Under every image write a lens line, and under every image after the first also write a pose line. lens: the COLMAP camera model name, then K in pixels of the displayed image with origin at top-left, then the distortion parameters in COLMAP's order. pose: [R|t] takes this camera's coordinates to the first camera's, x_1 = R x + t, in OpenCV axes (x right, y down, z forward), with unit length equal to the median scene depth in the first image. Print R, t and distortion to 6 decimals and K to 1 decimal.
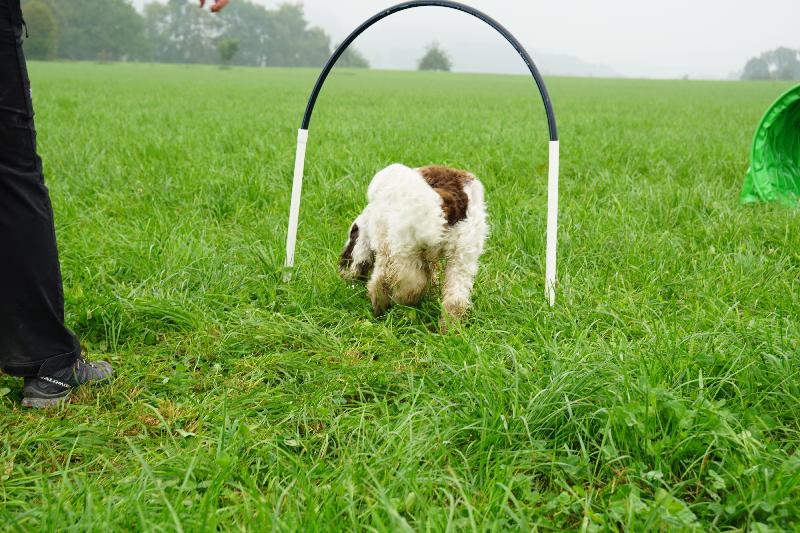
lens RADIAL K [[1388.2, 0, 400.0], [0, 1388.2, 266.5], [0, 0, 1]] dist [0.151361, 0.110790]
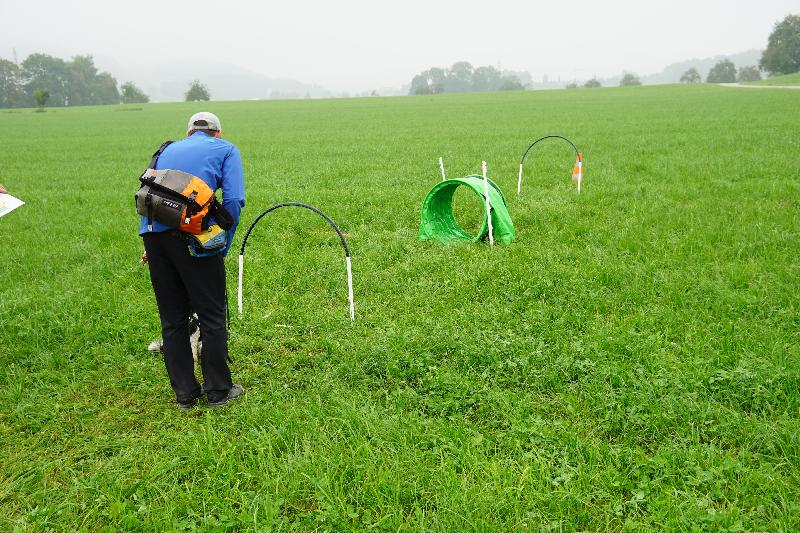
lens RADIAL K [[1029.1, 0, 400.0], [0, 1029.1, 266.5], [0, 0, 1]] dist [0.075787, 0.092976]
pose [[0.972100, -0.106570, 0.208962, -0.278025], [0.097557, 0.993817, 0.053007, -0.229562], [-0.213319, -0.031142, 0.976486, -1.253084]]
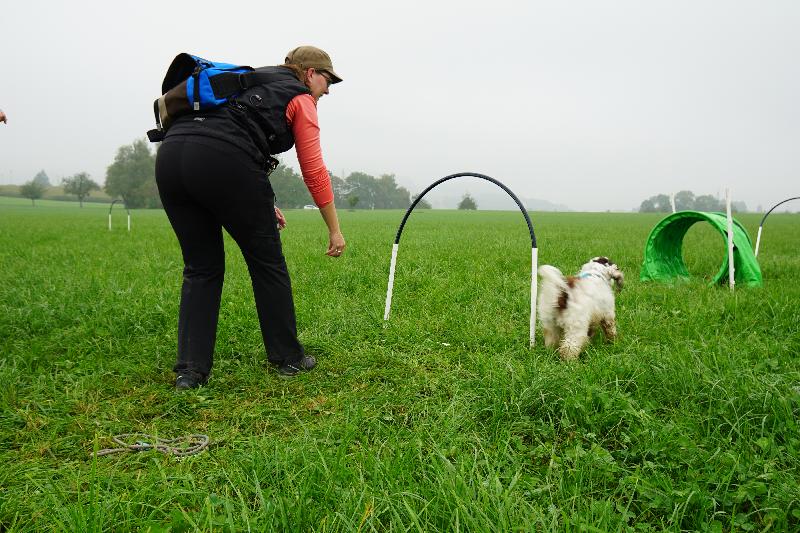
lens RADIAL K [[779.9, 0, 400.0], [0, 779.9, 266.5], [0, 0, 1]] dist [-0.061096, 0.186100]
pose [[0.997866, -0.014855, -0.063582, 0.004916], [0.010525, 0.997636, -0.067902, -0.000369], [0.064440, 0.067088, 0.995664, -0.010064]]
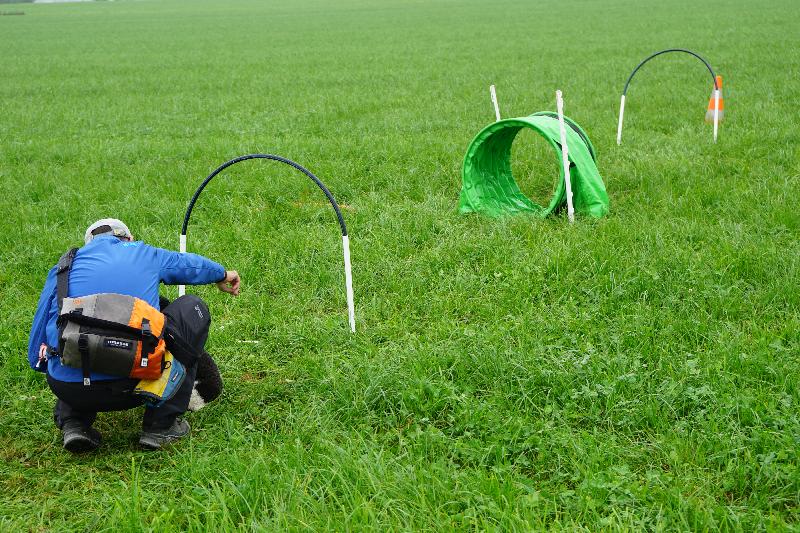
lens RADIAL K [[1661.7, 0, 400.0], [0, 1661.7, 266.5], [0, 0, 1]] dist [0.266628, -0.056042]
pose [[0.976649, -0.111103, 0.183883, -0.285038], [0.103537, 0.993354, 0.050276, -0.206977], [-0.188247, -0.030063, 0.981662, -1.425601]]
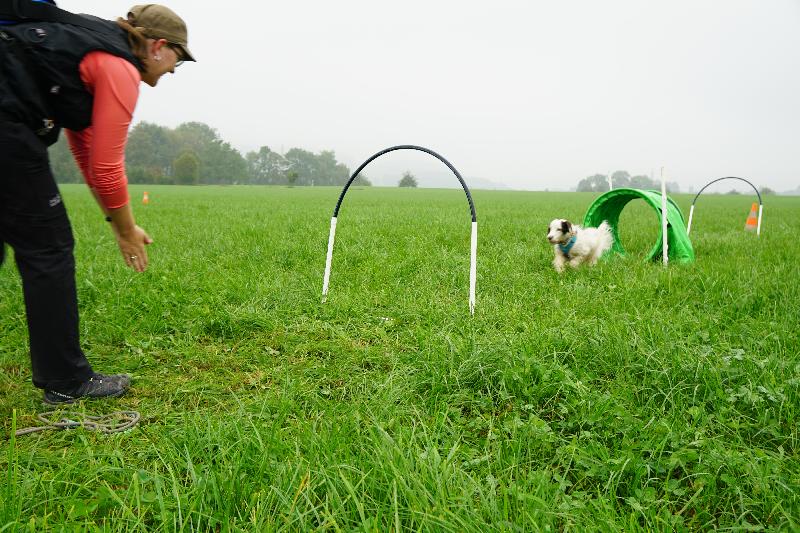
lens RADIAL K [[780.6, 0, 398.1], [0, 780.6, 277.1], [0, 0, 1]] dist [-0.056867, 0.182858]
pose [[0.999880, -0.011219, 0.010662, 0.005915], [0.011485, 0.999616, -0.025217, 0.006265], [-0.010375, 0.025336, 0.999625, 0.006889]]
